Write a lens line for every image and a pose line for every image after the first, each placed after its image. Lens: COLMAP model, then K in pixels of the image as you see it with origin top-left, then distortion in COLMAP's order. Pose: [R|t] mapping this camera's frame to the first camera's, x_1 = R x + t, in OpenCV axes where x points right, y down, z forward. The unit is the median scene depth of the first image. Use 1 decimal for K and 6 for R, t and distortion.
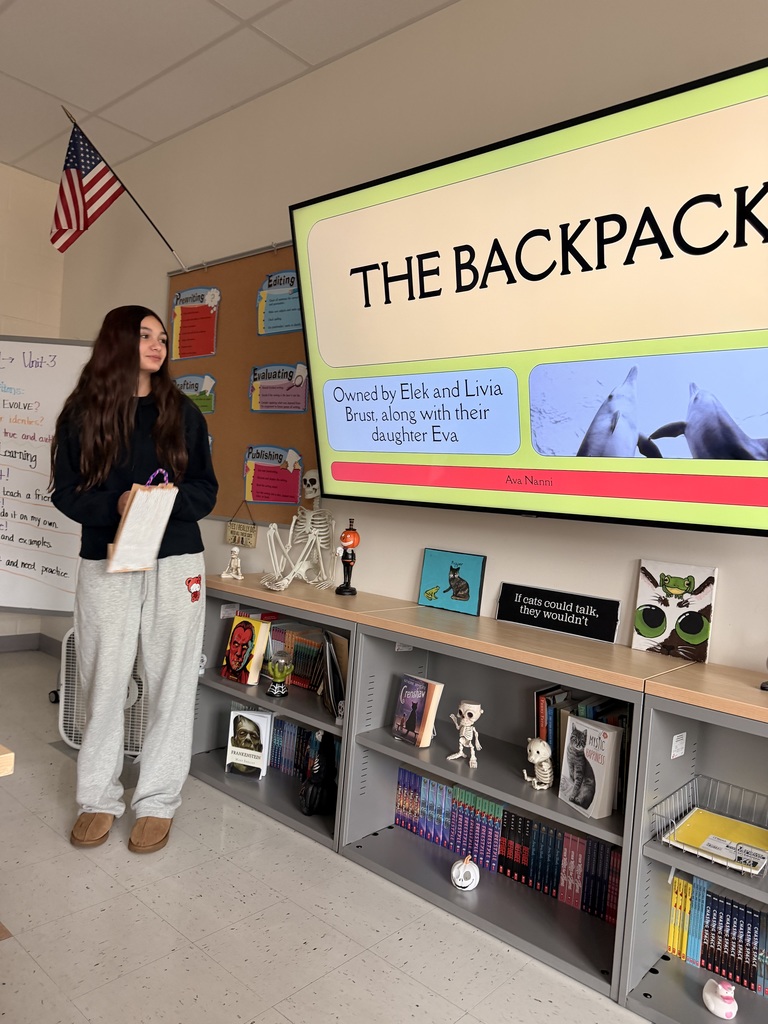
lens RADIAL K [[735.0, 0, 397.1], [0, 735.0, 506.9], [0, 0, 1]] dist [0.071479, -0.099107]
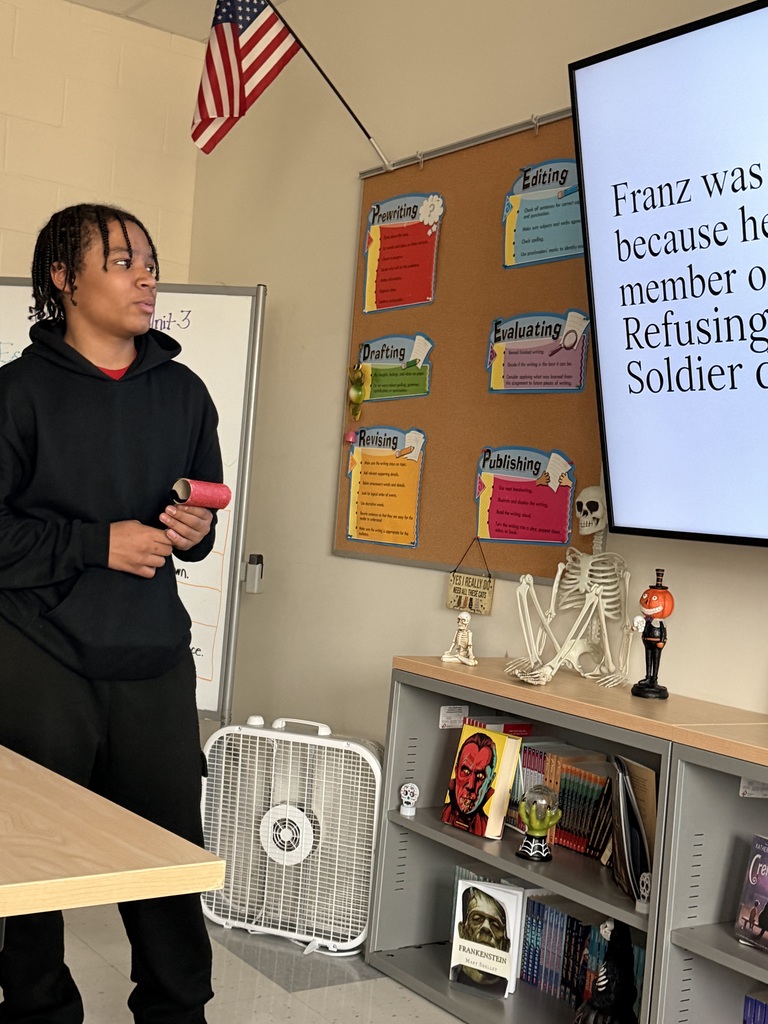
lens RADIAL K [[1327.9, 0, 376.5], [0, 1327.9, 518.1], [0, 0, 1]] dist [0.108813, 0.000000]
pose [[0.967210, 0.006986, -0.253883, -0.011137], [-0.014056, 0.999562, -0.026042, 0.006556], [0.253590, 0.028756, 0.966884, -0.117014]]
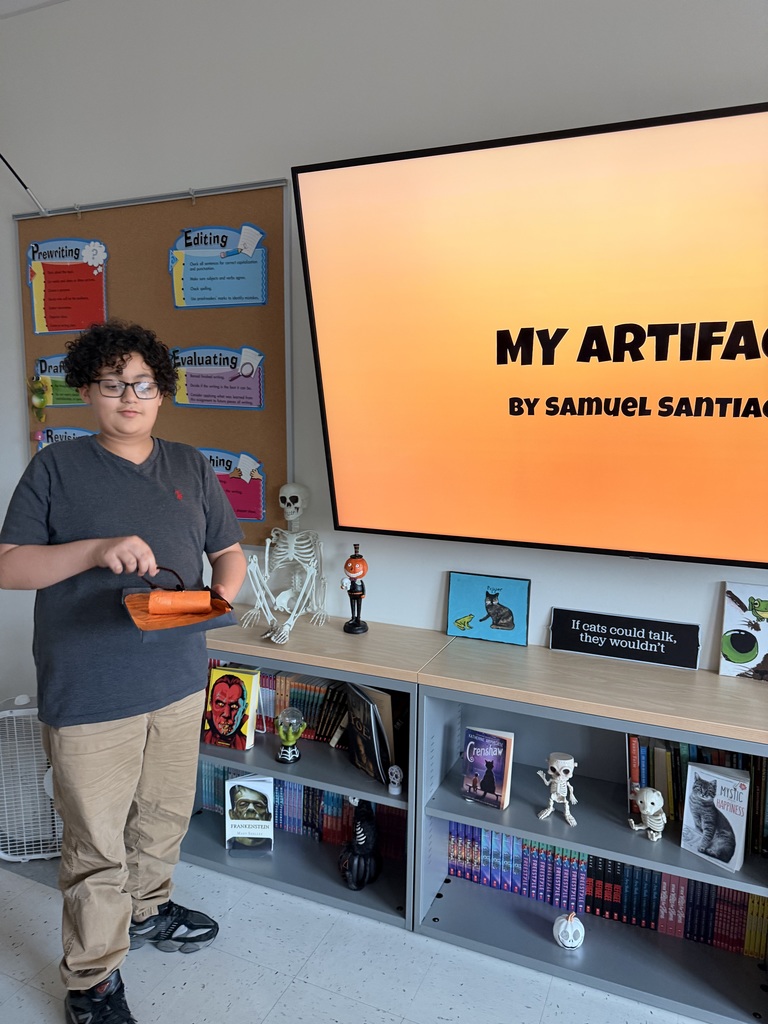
lens RADIAL K [[735.0, 0, 407.1], [0, 735.0, 513.1], [0, 0, 1]] dist [0.071479, -0.099107]
pose [[0.949647, -0.105107, 0.295167, -0.283211], [0.063978, 0.987255, 0.145717, -0.156176], [-0.306721, -0.119496, 0.944268, 0.204844]]
